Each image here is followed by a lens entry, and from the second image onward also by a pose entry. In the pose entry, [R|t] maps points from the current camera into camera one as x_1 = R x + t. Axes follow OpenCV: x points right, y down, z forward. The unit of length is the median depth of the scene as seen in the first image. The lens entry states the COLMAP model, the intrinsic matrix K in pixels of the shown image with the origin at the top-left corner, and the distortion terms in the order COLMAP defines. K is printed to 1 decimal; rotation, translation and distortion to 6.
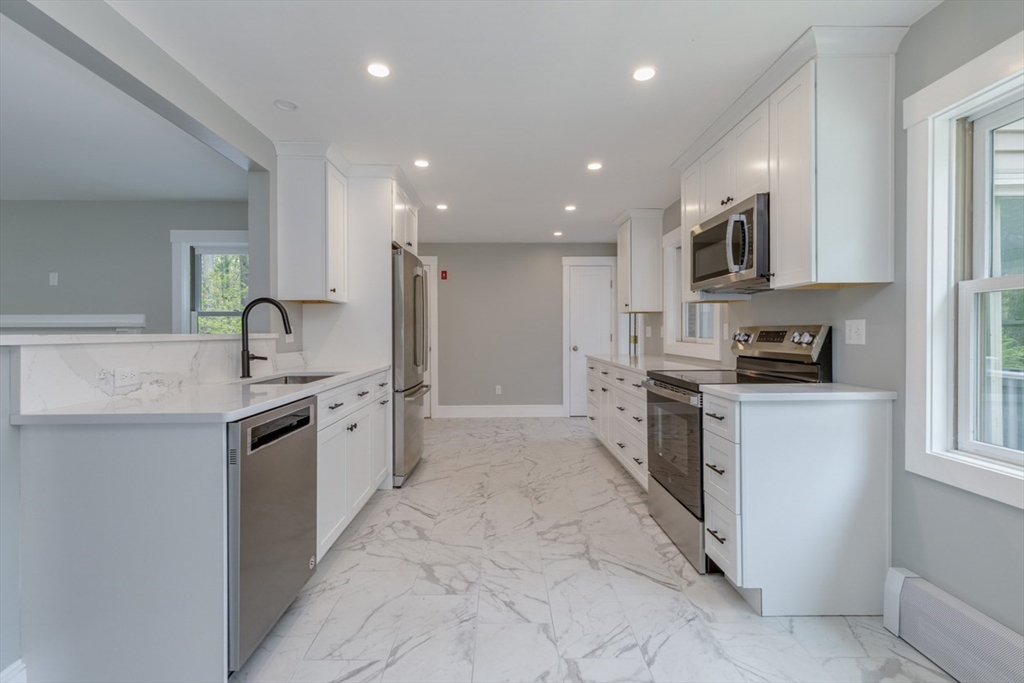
lens RADIAL K [[473.9, 0, 520.3], [0, 473.9, 333.8], [0, 0, 1]] dist [0.000560, -0.000405]
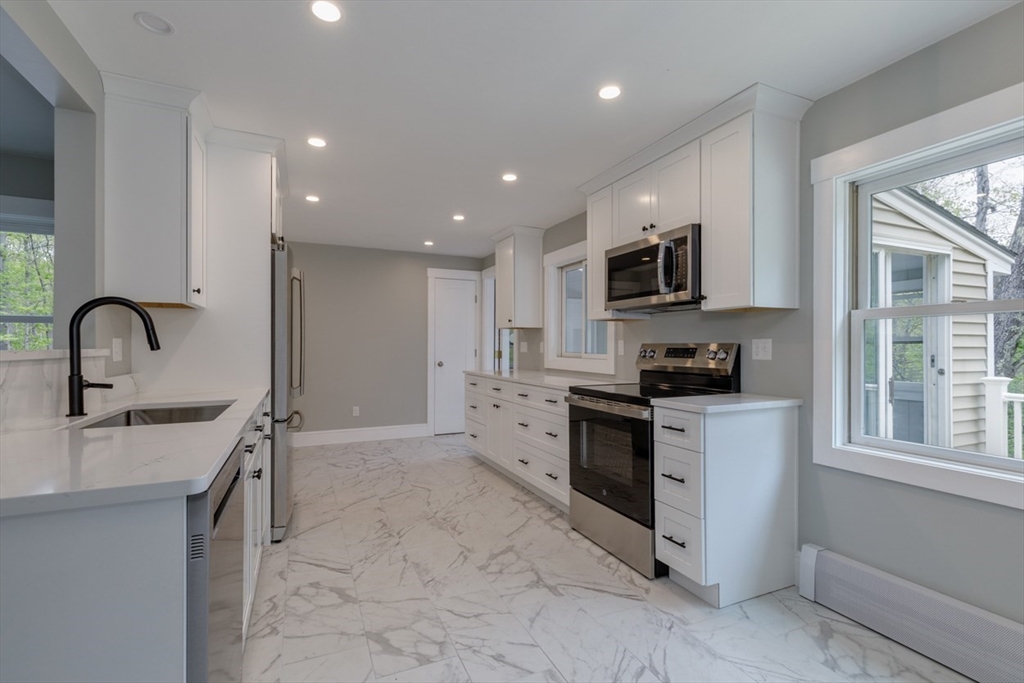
lens RADIAL K [[468.2, 0, 527.5], [0, 468.2, 346.2], [0, 0, 1]] dist [0.002155, -0.000170]
pose [[0.914817, 0.004858, 0.403839, -0.265847], [-0.003323, 0.999984, -0.004503, -0.003986], [-0.403854, 0.002777, 0.914819, 0.145666]]
